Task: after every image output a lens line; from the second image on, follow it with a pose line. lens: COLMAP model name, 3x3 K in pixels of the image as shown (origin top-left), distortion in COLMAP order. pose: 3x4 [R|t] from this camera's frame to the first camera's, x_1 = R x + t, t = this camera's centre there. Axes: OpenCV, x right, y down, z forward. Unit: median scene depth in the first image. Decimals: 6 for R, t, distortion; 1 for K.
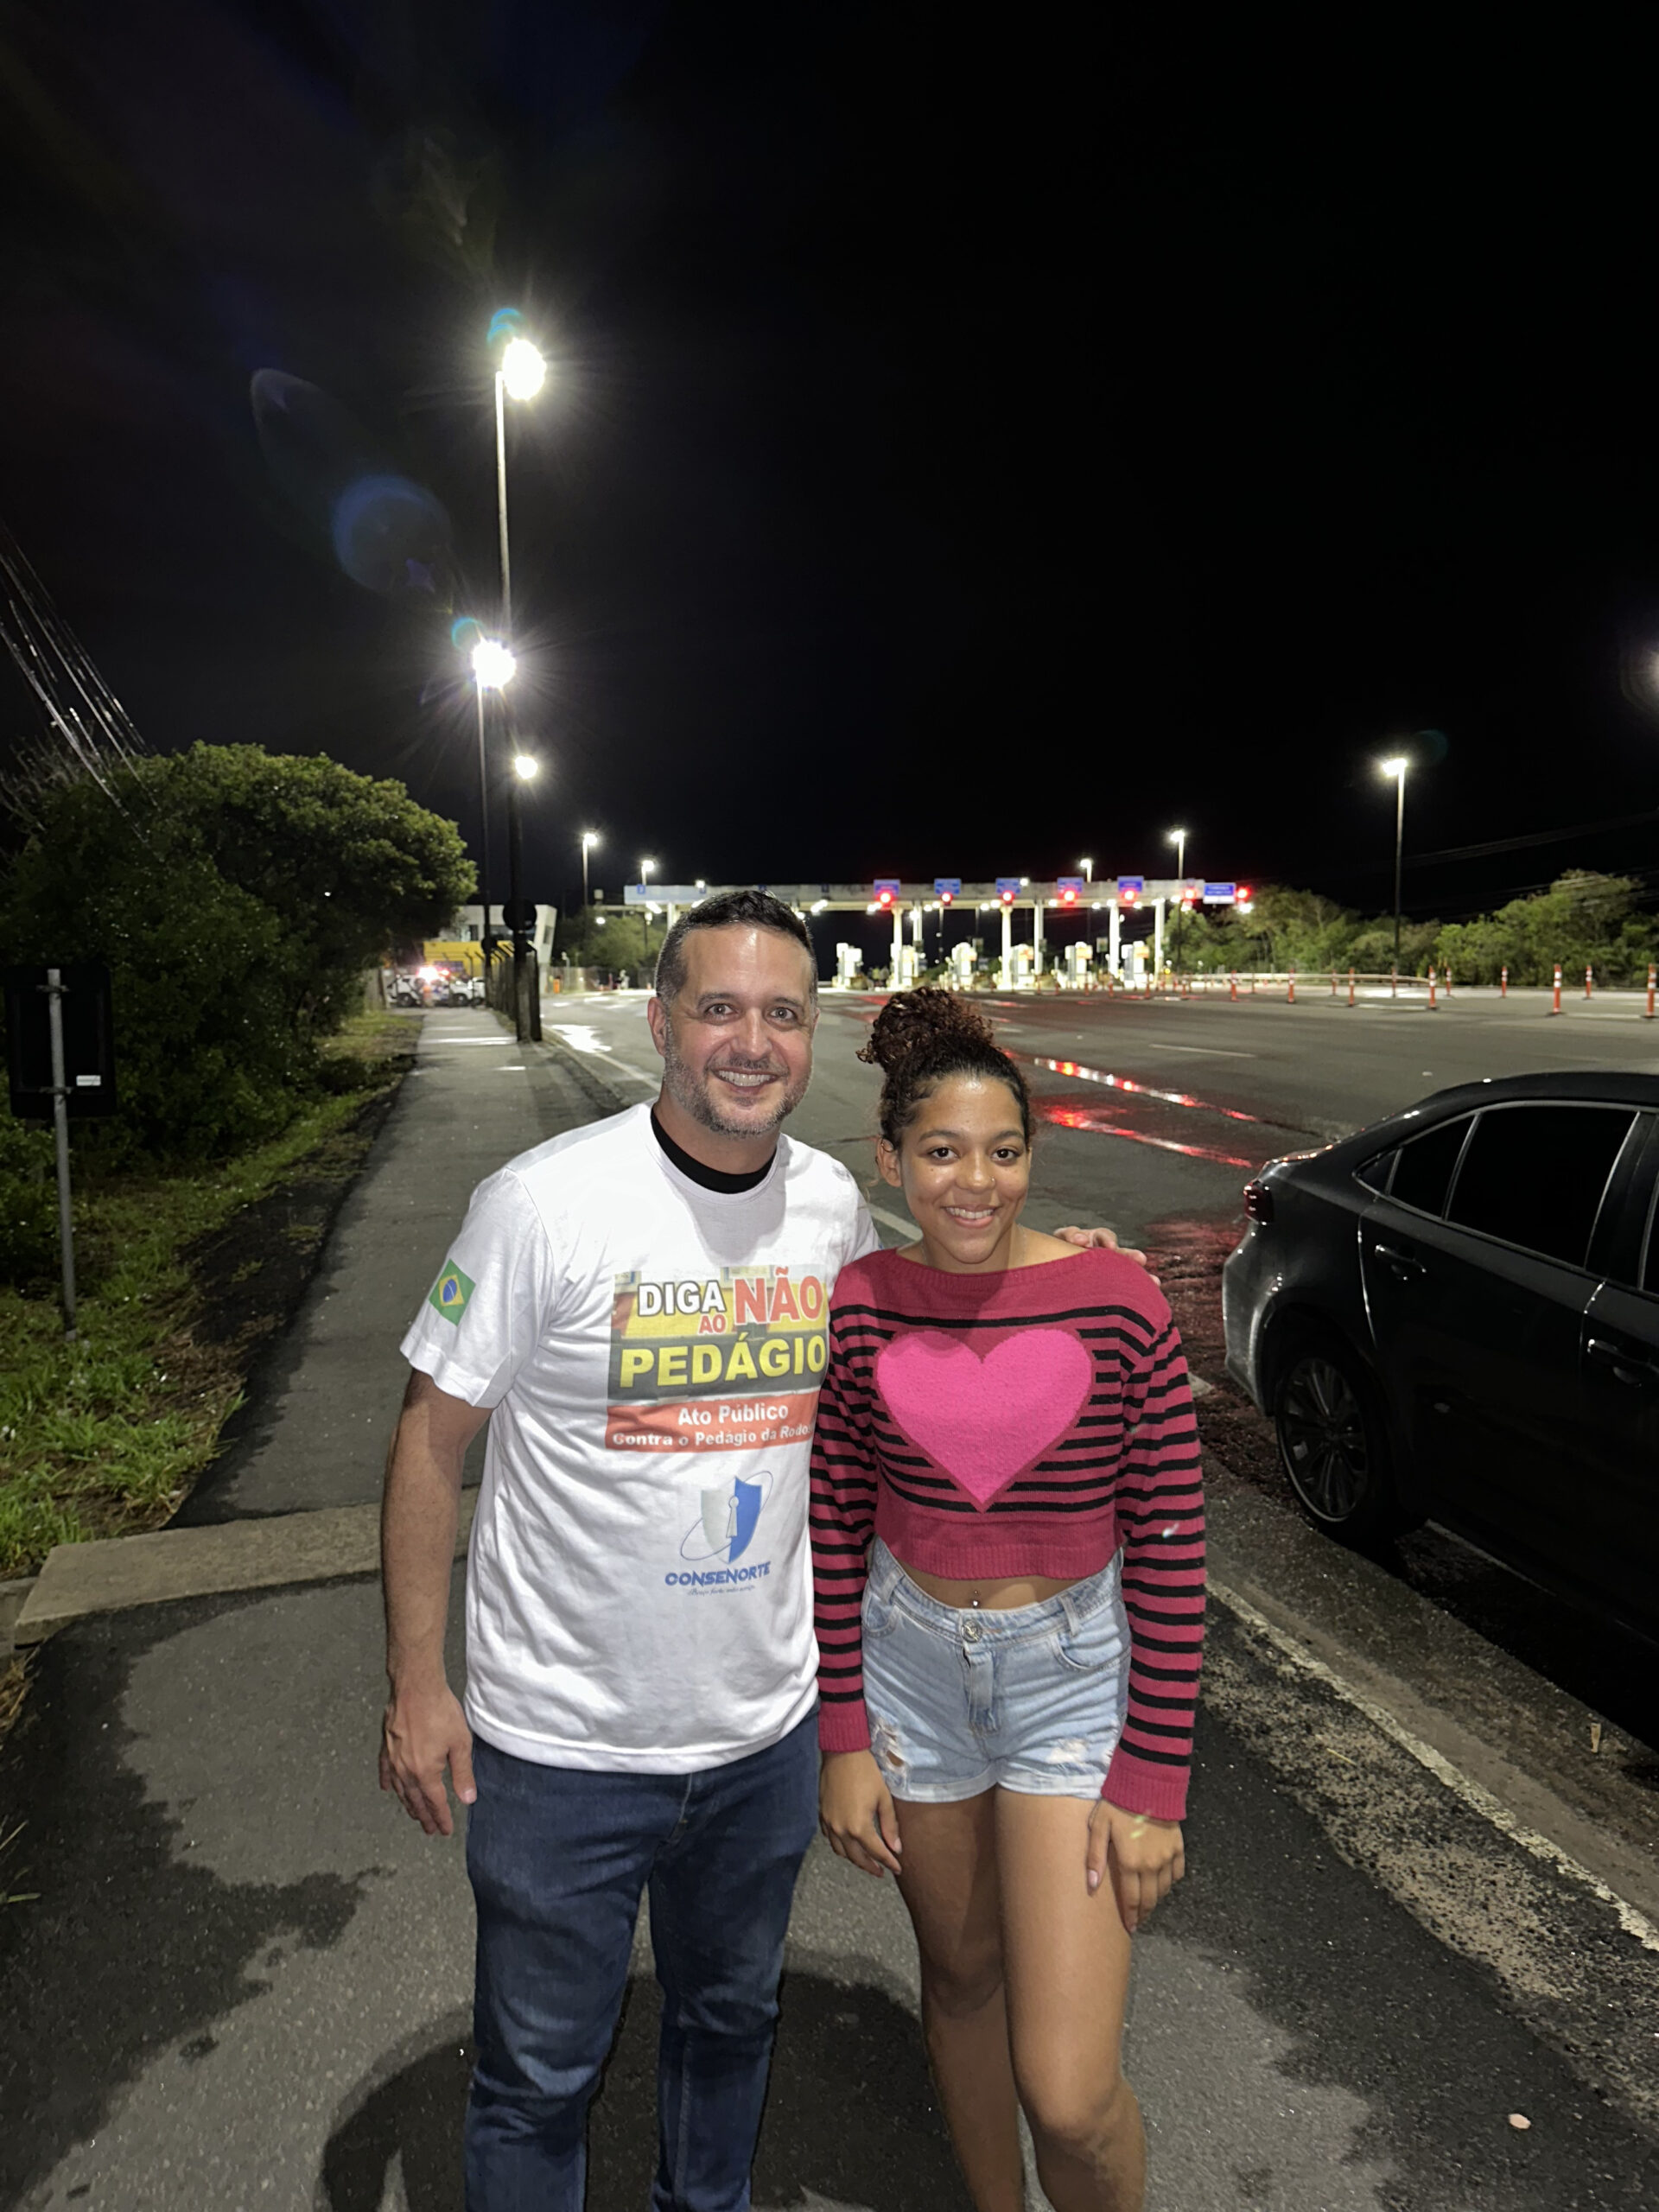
lens RADIAL K [[1550.8, 0, 833.9], [0, 1550.8, 1098.7], [0, 0, 1]] dist [0.191587, -0.400114]
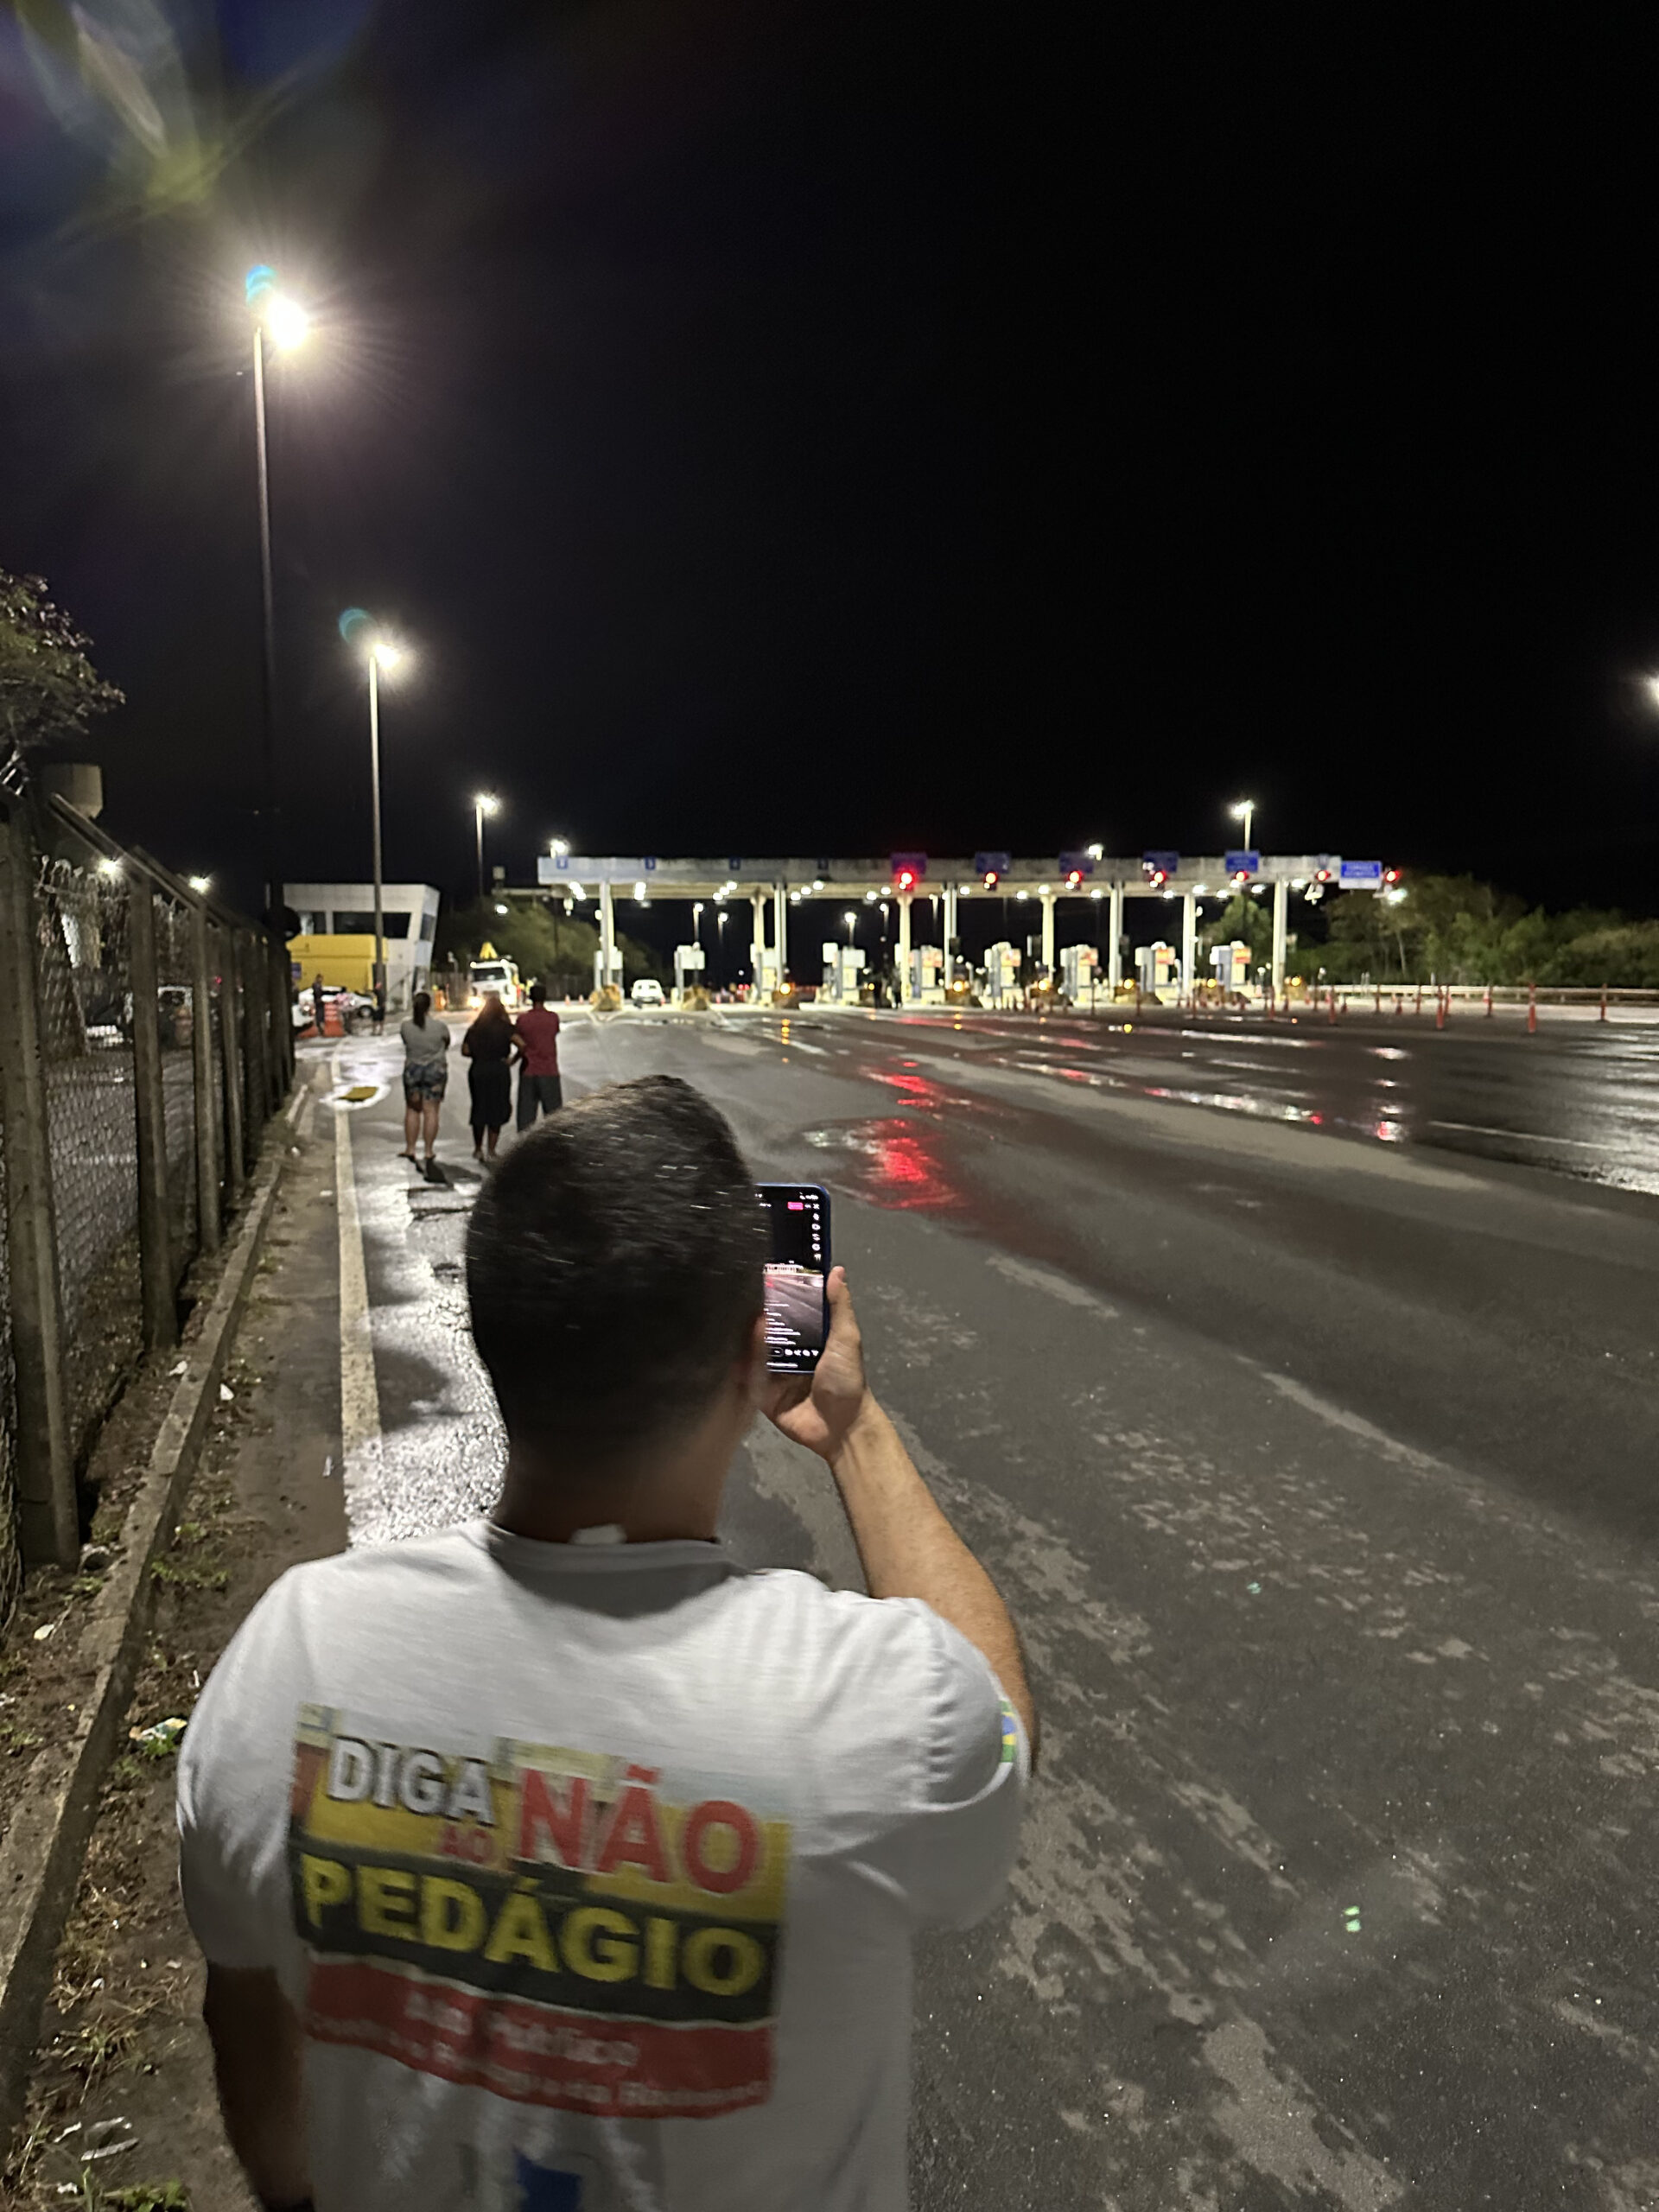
lens RADIAL K [[1556.4, 0, 828.4], [0, 1556.4, 1114.0], [0, 0, 1]] dist [0.172767, -0.351808]
pose [[0.998070, -0.001633, 0.062070, -0.065755], [0.001374, 0.999990, 0.004211, -0.033054], [-0.062076, -0.004118, 0.998063, 0.395779]]
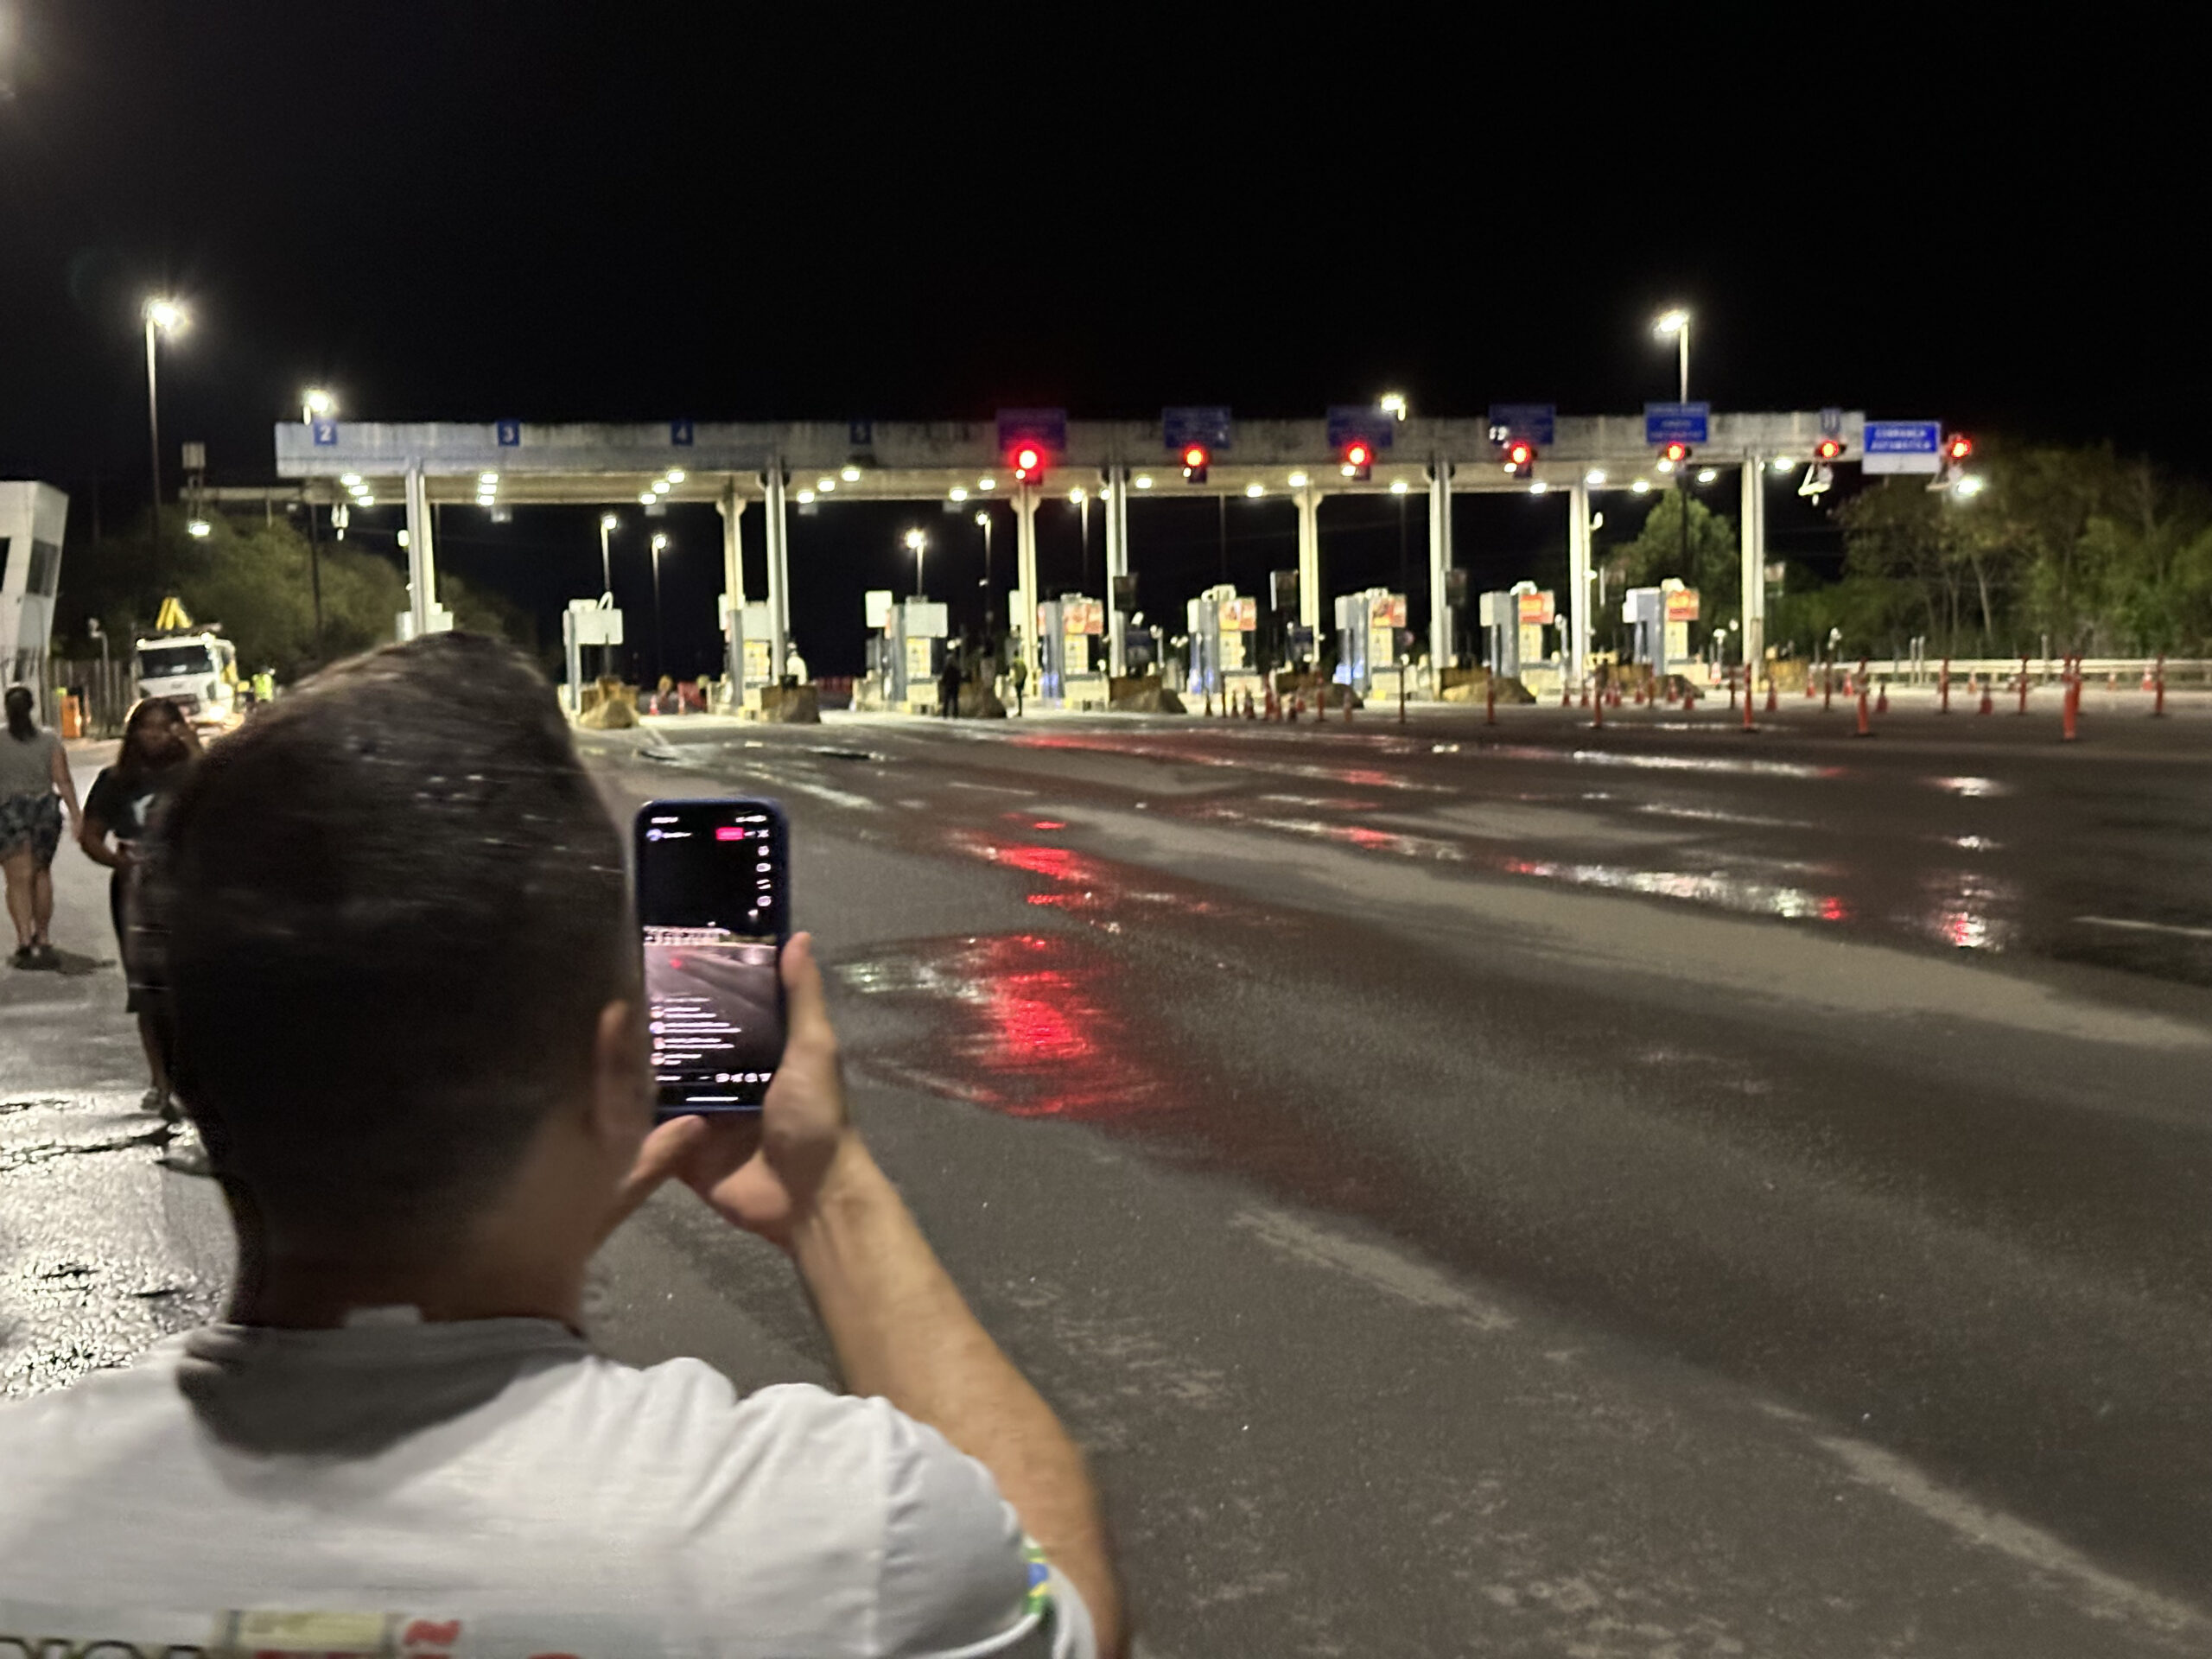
lens RADIAL K [[3100.4, 0, 1137.8], [0, 3100.4, 829.9], [0, 0, 1]] dist [0.148125, -0.158969]
pose [[0.989270, -0.019395, 0.144806, -0.065931], [0.023548, 0.999358, -0.027019, -0.032637], [-0.144189, 0.030139, 0.989091, 0.400769]]
